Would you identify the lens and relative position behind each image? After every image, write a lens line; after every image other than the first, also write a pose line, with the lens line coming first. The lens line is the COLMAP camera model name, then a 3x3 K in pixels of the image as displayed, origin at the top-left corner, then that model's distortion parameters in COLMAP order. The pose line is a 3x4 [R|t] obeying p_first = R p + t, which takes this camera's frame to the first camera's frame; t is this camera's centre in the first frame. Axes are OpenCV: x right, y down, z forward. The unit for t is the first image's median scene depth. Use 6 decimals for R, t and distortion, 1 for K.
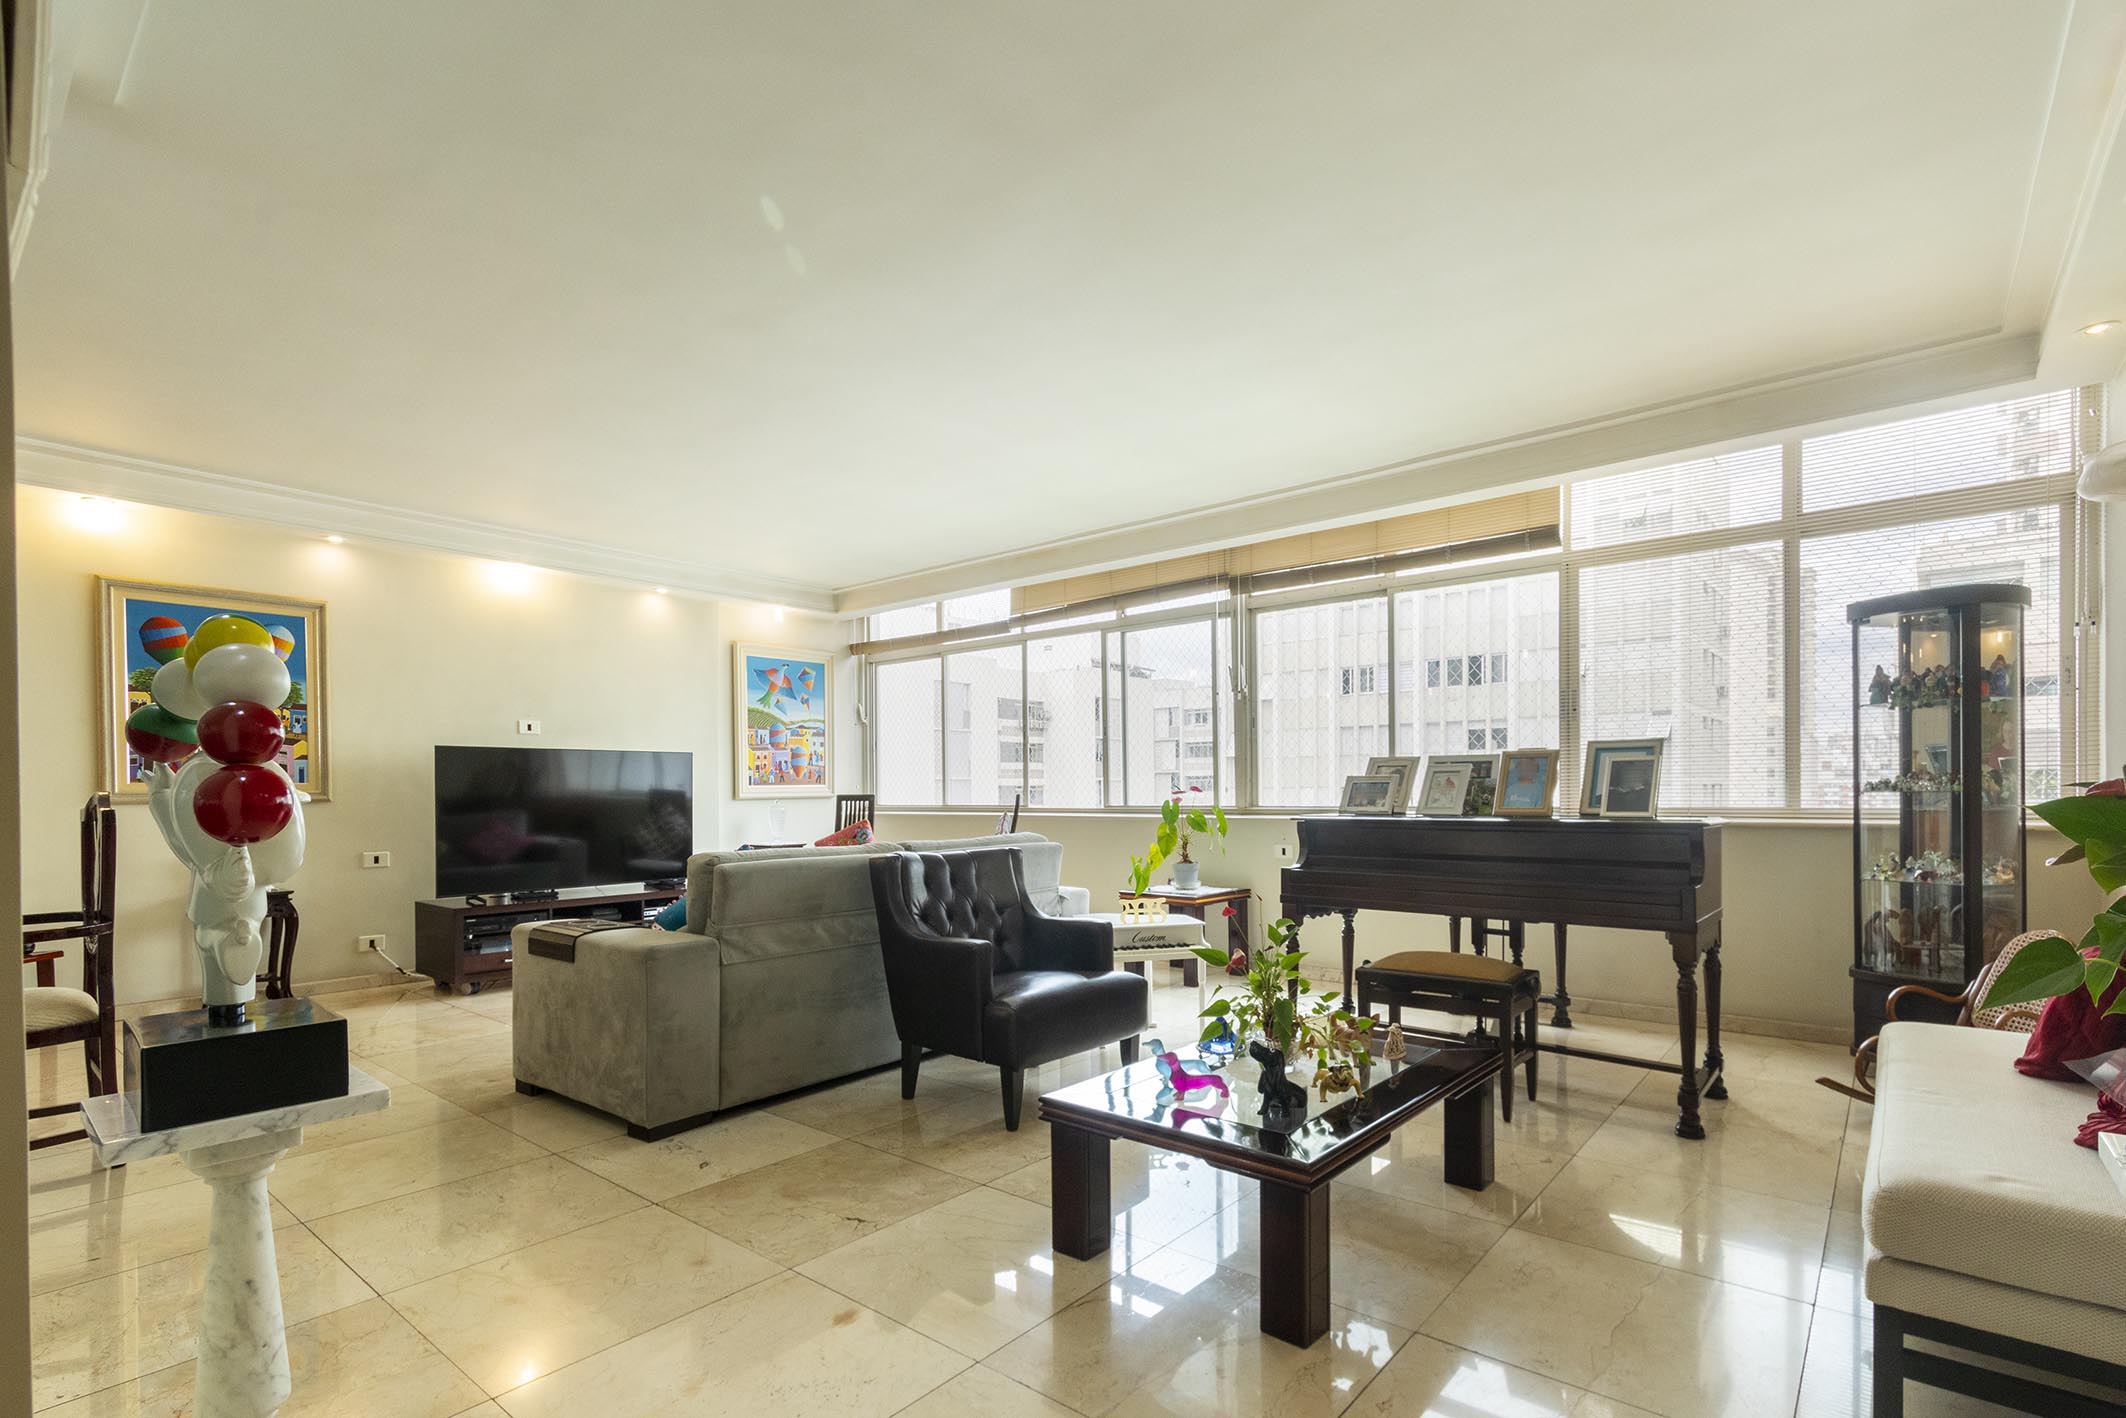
lens RADIAL K [[988.4, 0, 1053.9], [0, 988.4, 796.7], [0, 0, 1]] dist [-0.000041, -0.000286]
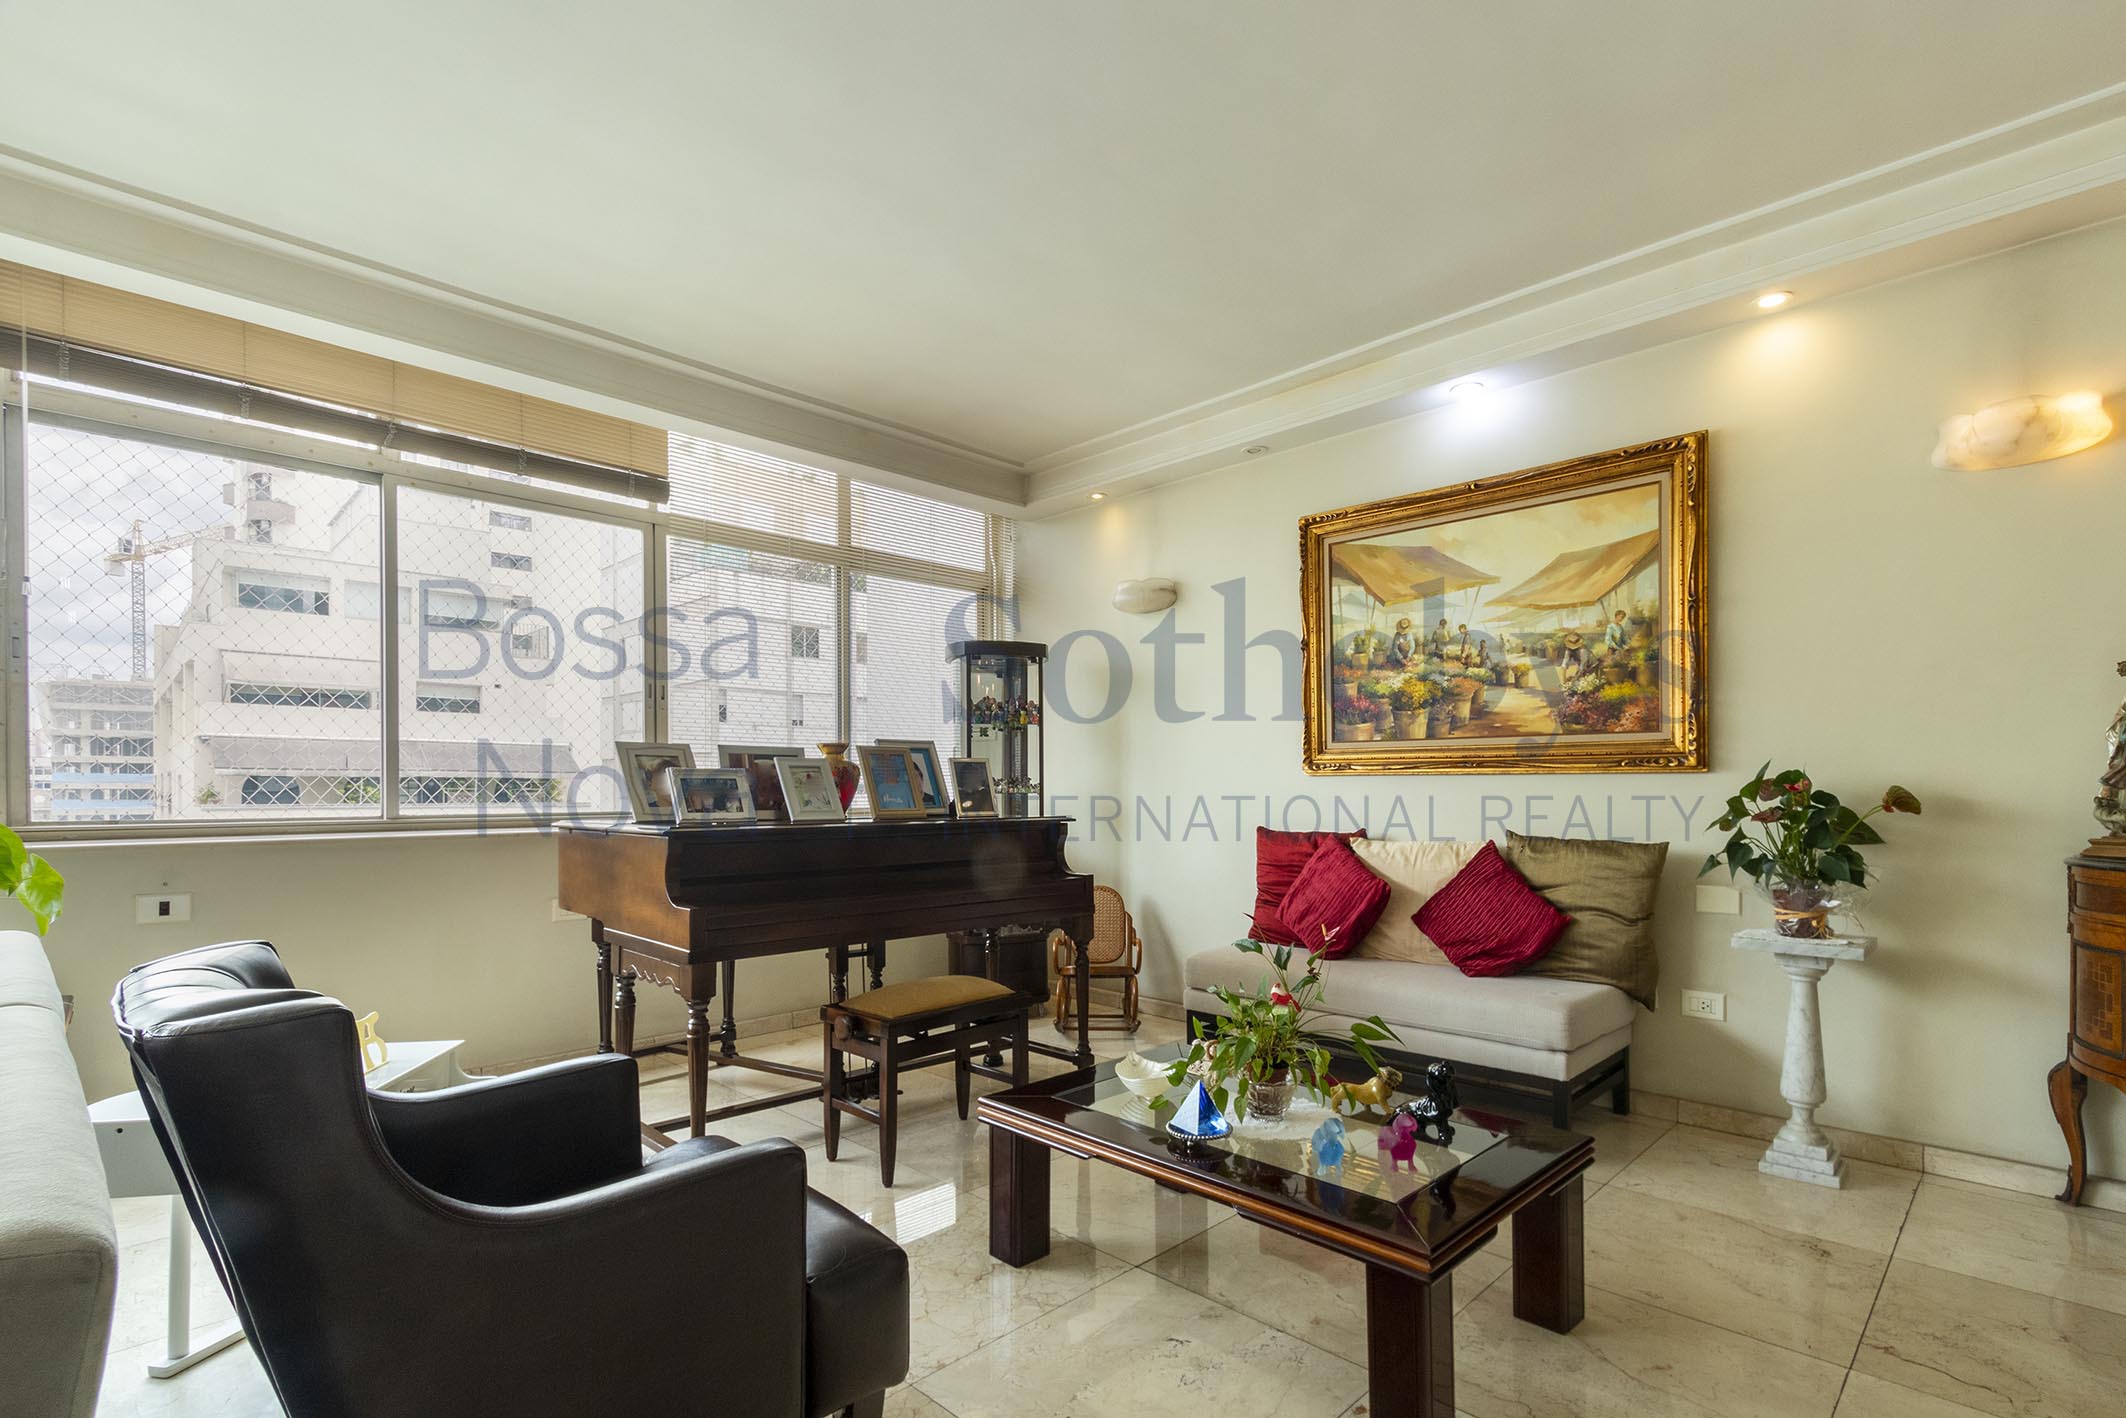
lens RADIAL K [[988.4, 0, 1028.9], [0, 988.4, 788.4], [0, 0, 1]] dist [-0.000041, -0.000286]
pose [[0.054690, 0.008203, 0.998470, -0.316580], [0.006828, 0.999940, -0.008590, 0.001127], [-0.998480, 0.007288, 0.054631, 0.636612]]
